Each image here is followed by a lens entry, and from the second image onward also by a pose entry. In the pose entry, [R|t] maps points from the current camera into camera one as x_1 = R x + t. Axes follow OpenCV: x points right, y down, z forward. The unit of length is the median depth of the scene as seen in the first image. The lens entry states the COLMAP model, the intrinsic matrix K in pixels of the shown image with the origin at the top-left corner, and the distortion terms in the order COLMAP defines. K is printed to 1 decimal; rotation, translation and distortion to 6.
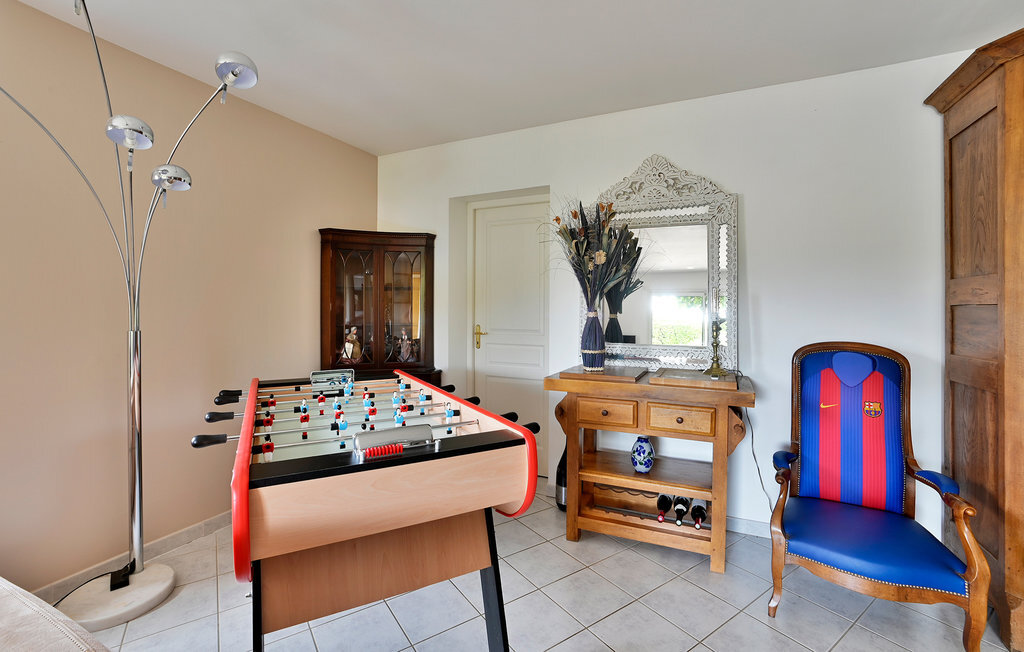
lens RADIAL K [[470.4, 0, 510.0], [0, 470.4, 311.6], [0, 0, 1]] dist [-0.044149, -0.000015]
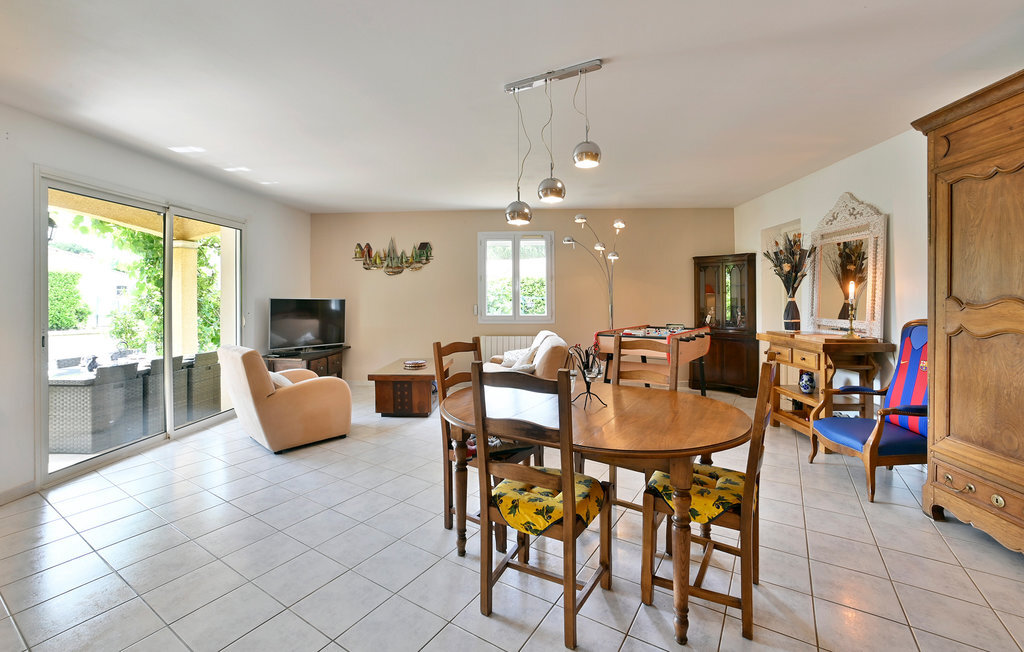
lens RADIAL K [[414.0, 0, 513.4], [0, 414.0, 301.2], [0, 0, 1]] dist [-0.017589, 0.000041]
pose [[0.401579, 0.001438, -0.915823, 1.124235], [0.001447, 0.999997, 0.002205, 0.007227], [0.915823, -0.002210, 0.401575, -0.520905]]
